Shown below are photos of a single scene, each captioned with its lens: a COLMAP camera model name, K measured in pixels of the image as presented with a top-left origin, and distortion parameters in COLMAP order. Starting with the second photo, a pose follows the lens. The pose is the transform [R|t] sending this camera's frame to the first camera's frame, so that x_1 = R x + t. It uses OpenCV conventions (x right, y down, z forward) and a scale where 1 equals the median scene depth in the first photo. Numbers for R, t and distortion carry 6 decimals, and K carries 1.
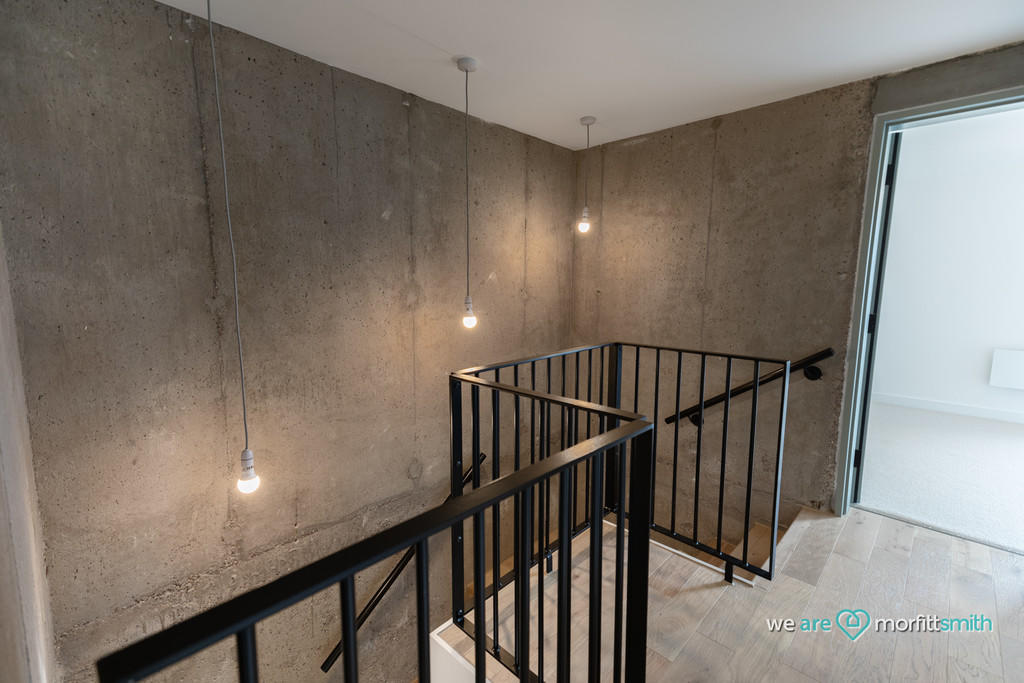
lens RADIAL K [[452.2, 0, 508.1], [0, 452.2, 342.2], [0, 0, 1]] dist [0.032786, 0.000004]
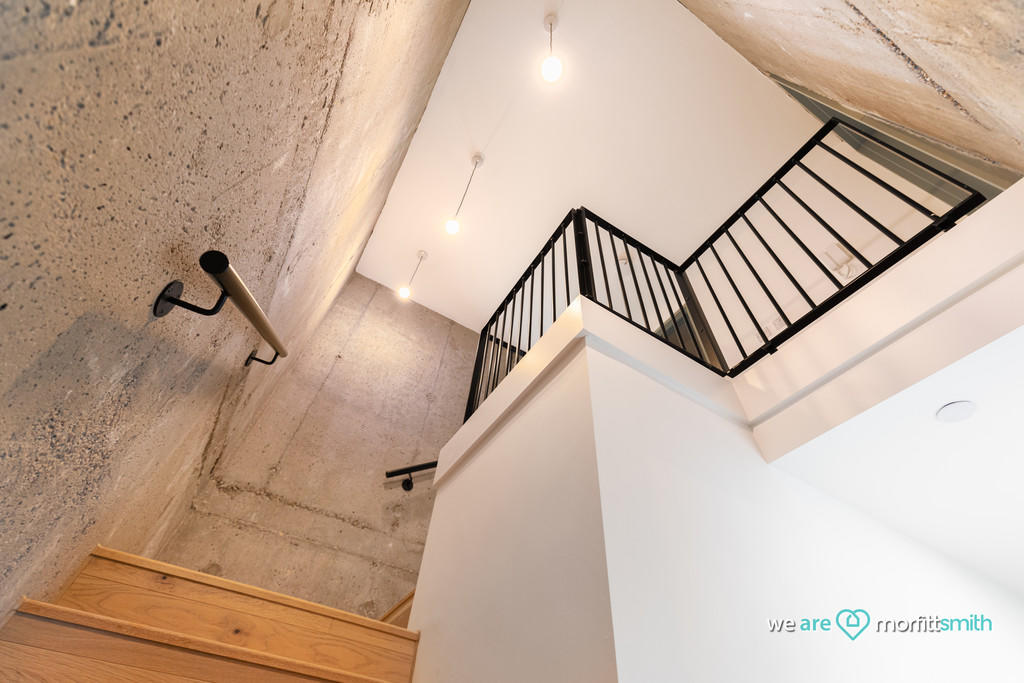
lens RADIAL K [[452.2, 0, 508.1], [0, 452.2, 342.2], [0, 0, 1]] dist [0.032786, 0.000004]
pose [[0.266397, 0.757188, 0.596405, -0.372095], [0.057778, 0.605107, -0.794045, 0.783461], [-0.962130, 0.245991, 0.117450, 0.561976]]
